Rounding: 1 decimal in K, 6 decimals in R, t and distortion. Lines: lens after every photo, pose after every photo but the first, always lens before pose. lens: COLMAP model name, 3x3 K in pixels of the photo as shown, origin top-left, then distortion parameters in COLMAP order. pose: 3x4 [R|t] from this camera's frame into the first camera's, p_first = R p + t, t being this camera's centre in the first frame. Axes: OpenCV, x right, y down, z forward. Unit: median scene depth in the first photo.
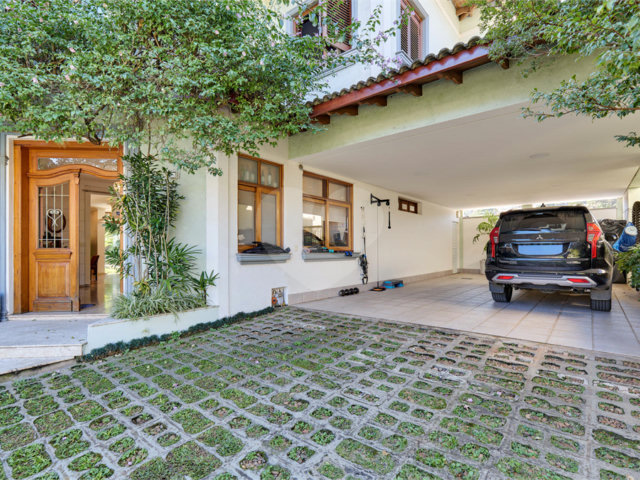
lens RADIAL K [[327.8, 0, 319.8], [0, 327.8, 243.1], [0, 0, 1]] dist [-0.007825, -0.001214]
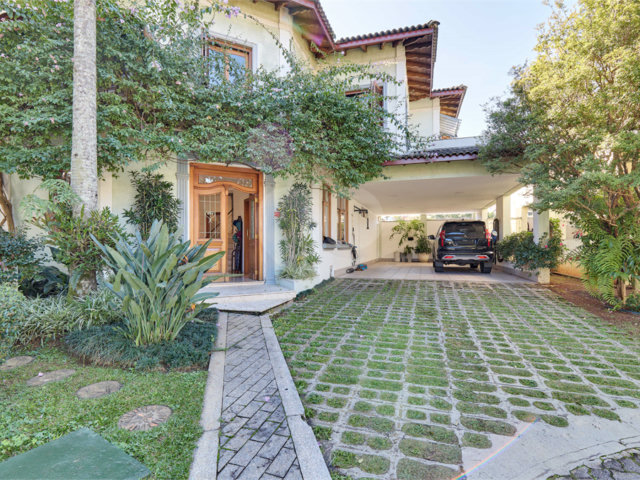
lens RADIAL K [[327.8, 0, 320.4], [0, 327.8, 241.4], [0, 0, 1]] dist [-0.007825, -0.001214]
pose [[0.924797, 0.008306, 0.380369, -0.888596], [-0.009297, 0.999956, 0.000768, 0.021970], [-0.380346, -0.004247, 0.924834, -0.496073]]
